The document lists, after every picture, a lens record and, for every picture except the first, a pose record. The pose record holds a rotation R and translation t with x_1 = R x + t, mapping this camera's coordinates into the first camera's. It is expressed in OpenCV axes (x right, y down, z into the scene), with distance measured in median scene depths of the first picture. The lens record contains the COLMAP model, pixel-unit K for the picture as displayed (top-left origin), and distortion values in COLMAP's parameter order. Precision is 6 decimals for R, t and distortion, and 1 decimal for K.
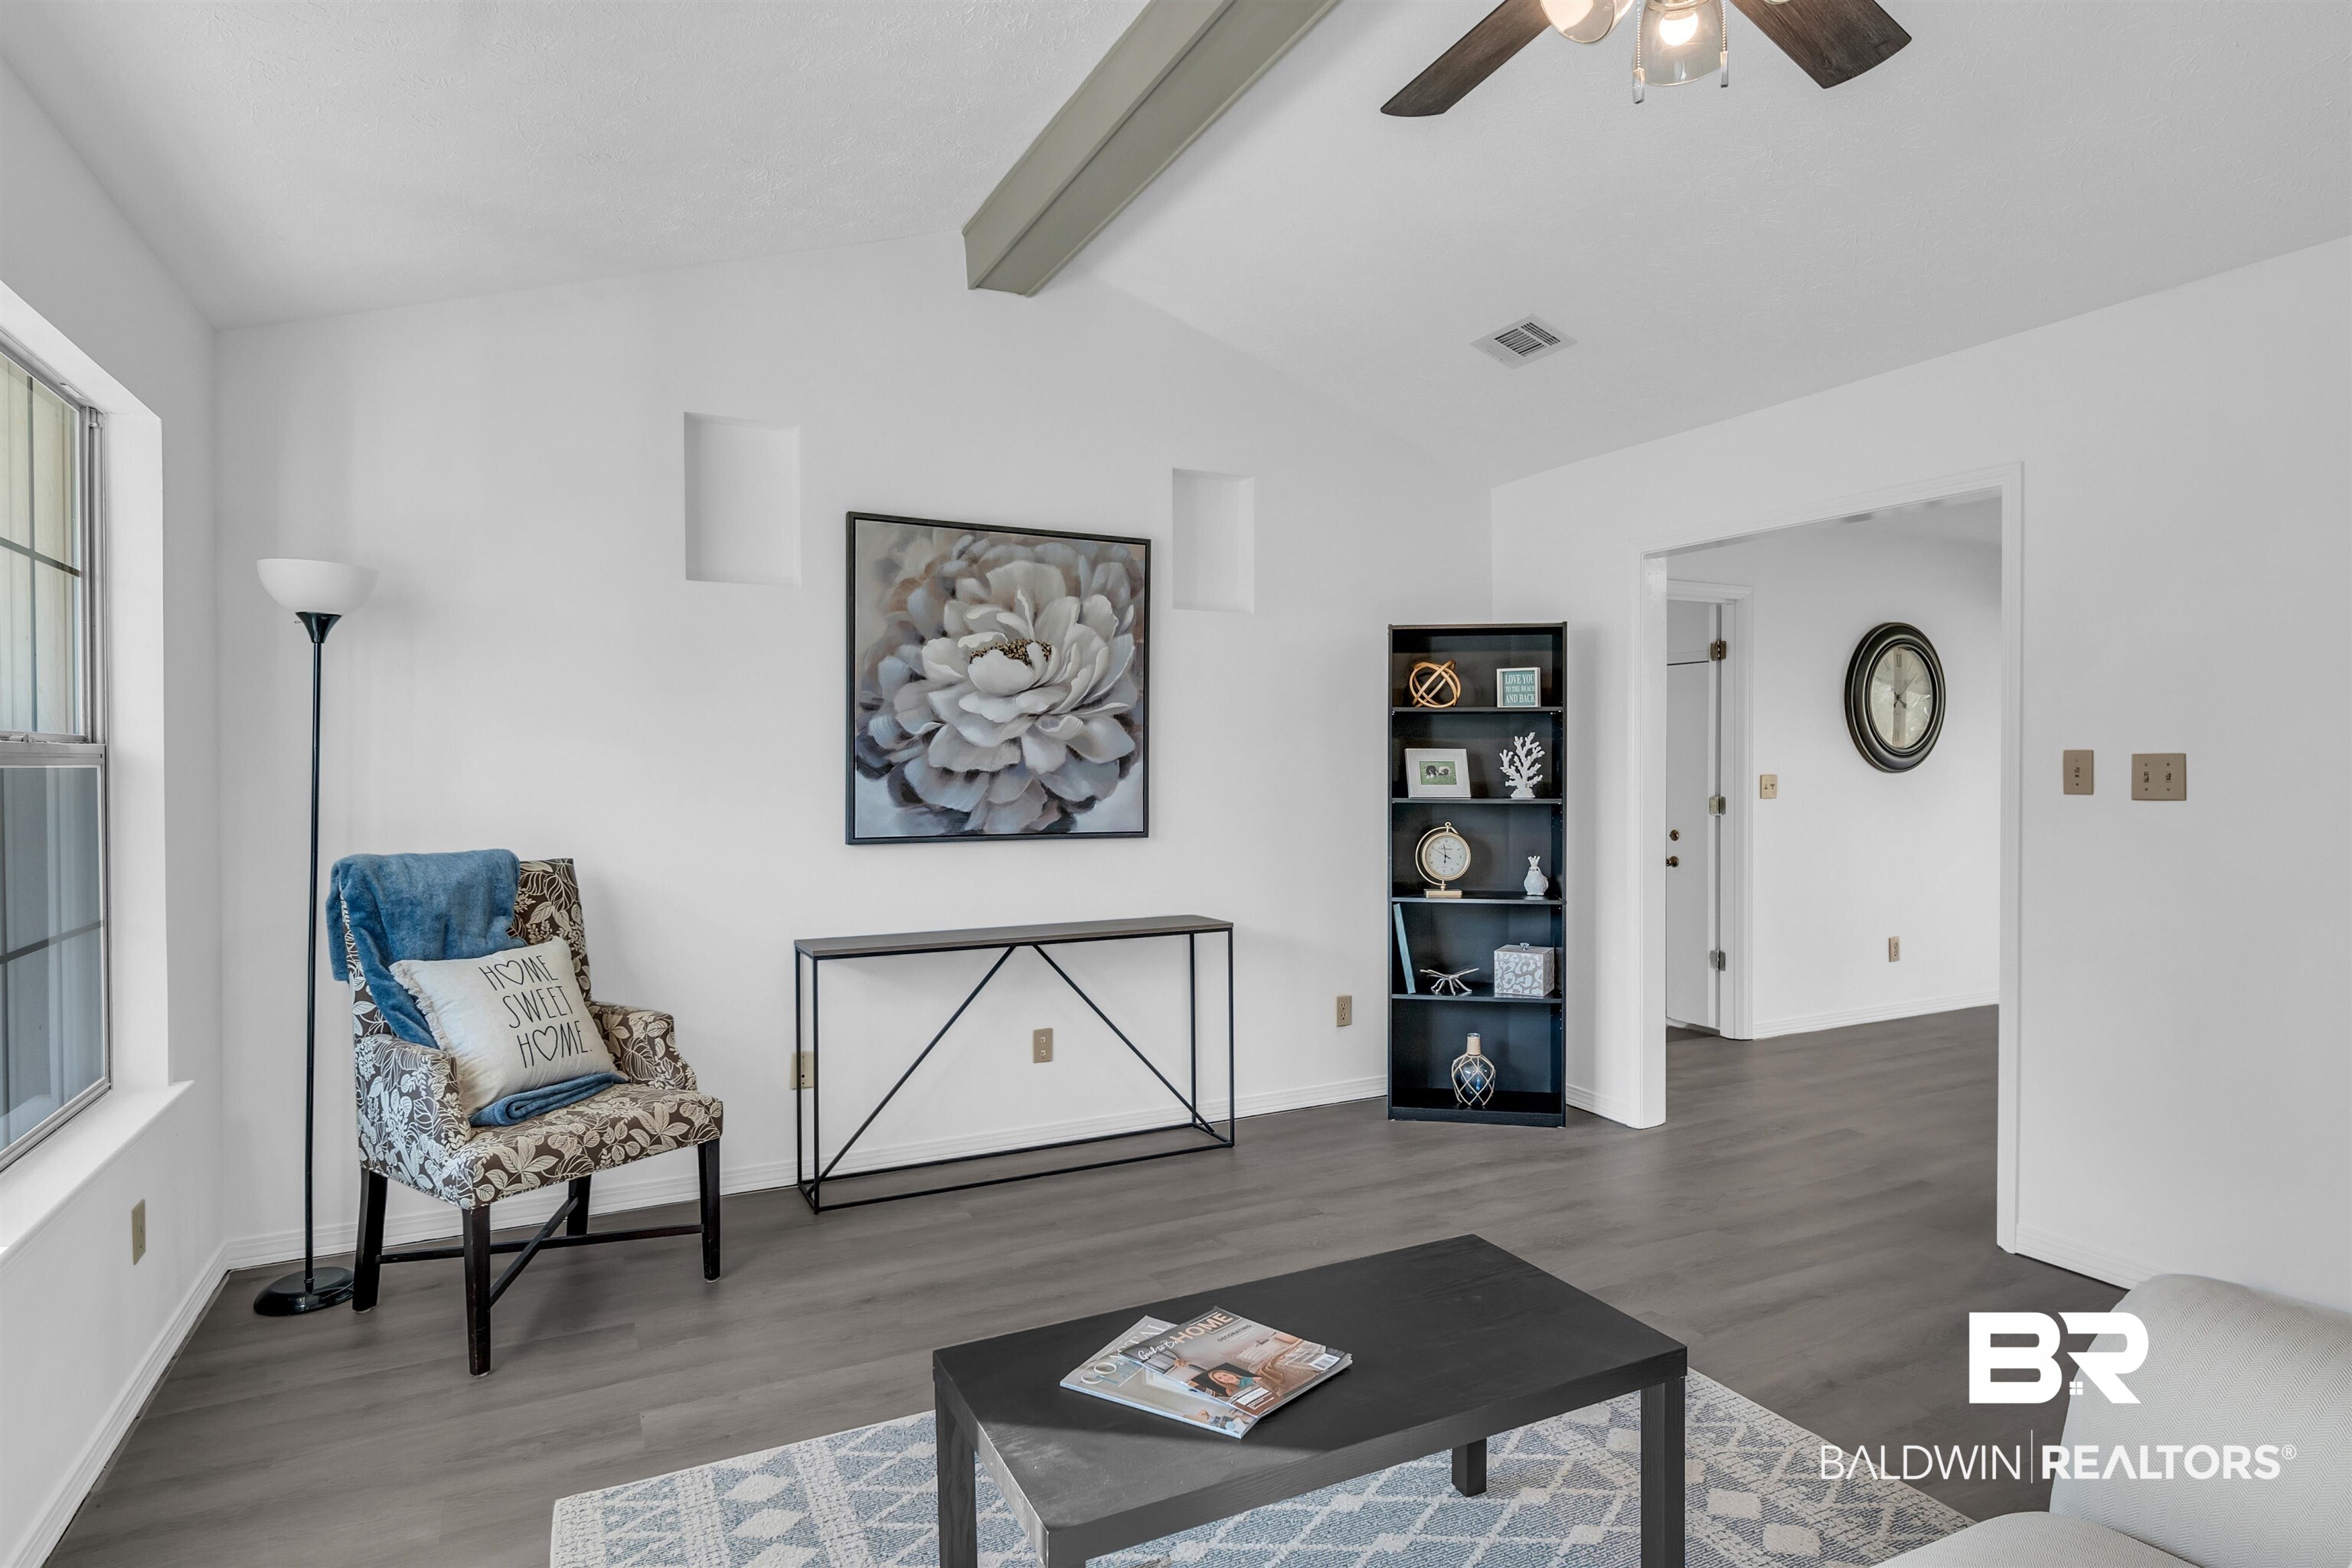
lens RADIAL K [[1257.9, 0, 1183.2], [0, 1257.9, 777.5], [0, 0, 1]] dist [0.000395, -0.000437]
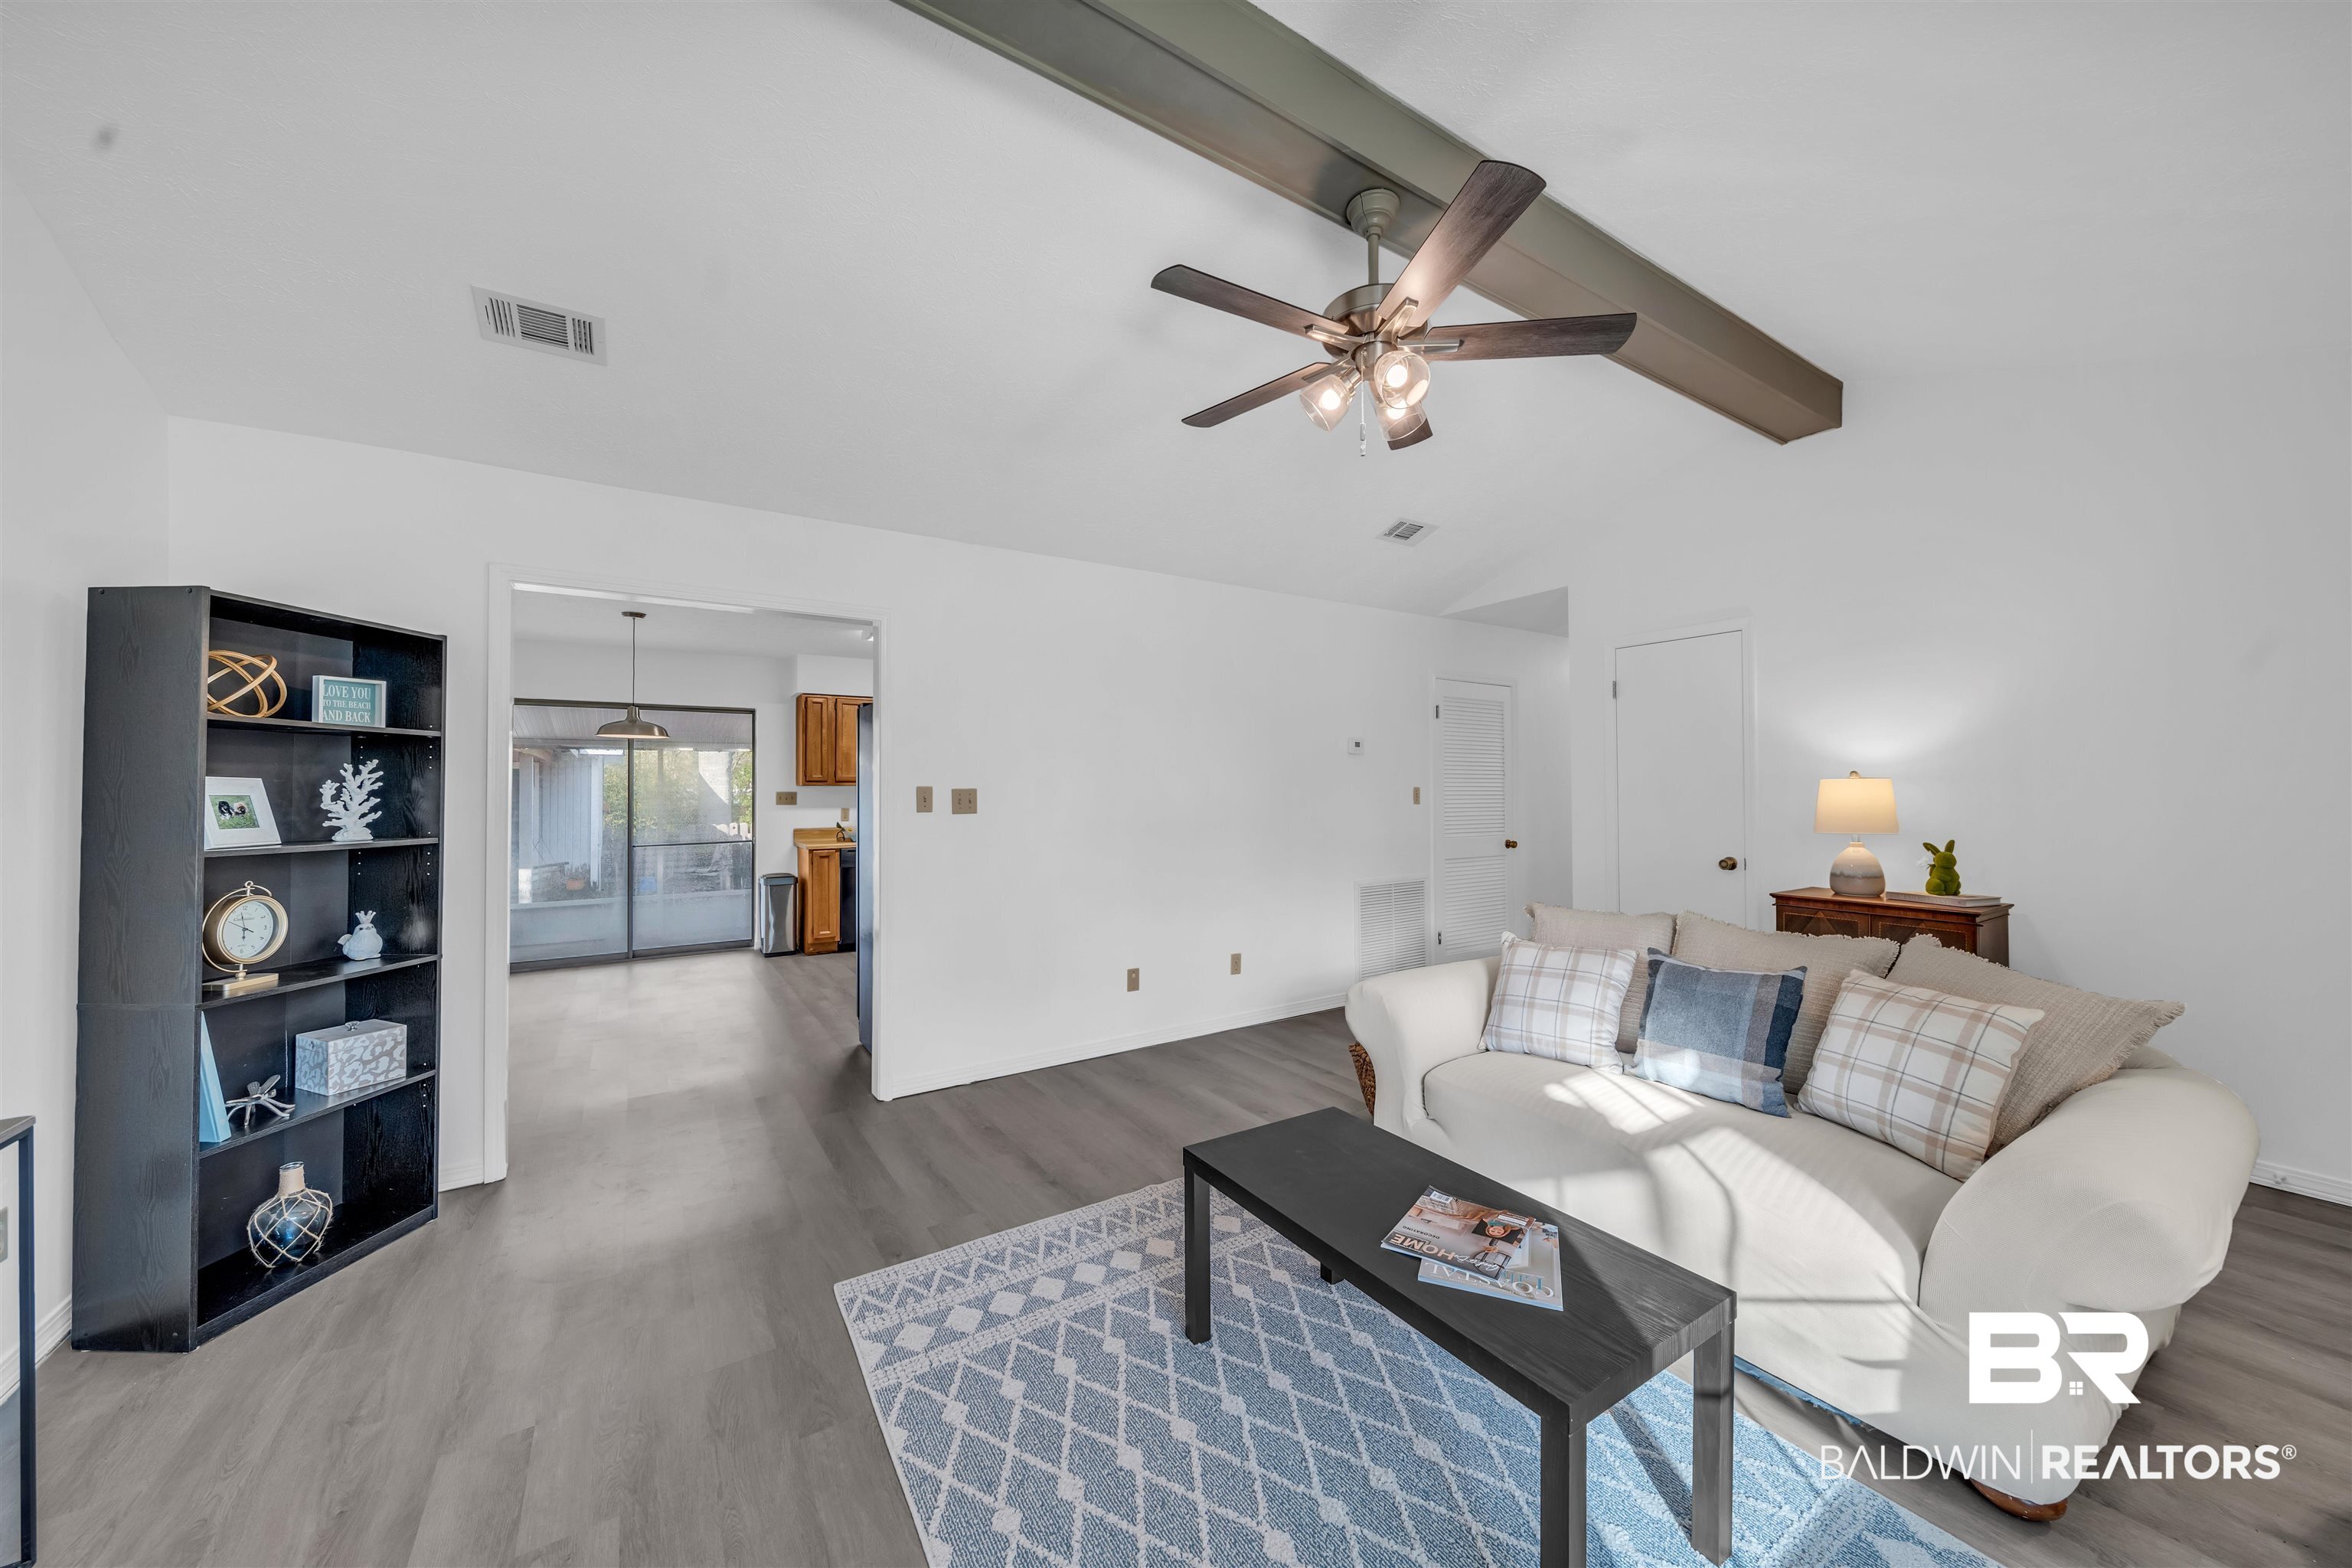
lens RADIAL K [[829.5, 0, 1181.6], [0, 829.5, 783.3], [0, 0, 1]] dist [0.000399, -0.000002]
pose [[-0.107229, 0.013807, 0.994138, -0.312927], [0.018503, 0.999758, -0.011890, -0.004204], [-0.994062, 0.017119, -0.107458, 0.531624]]
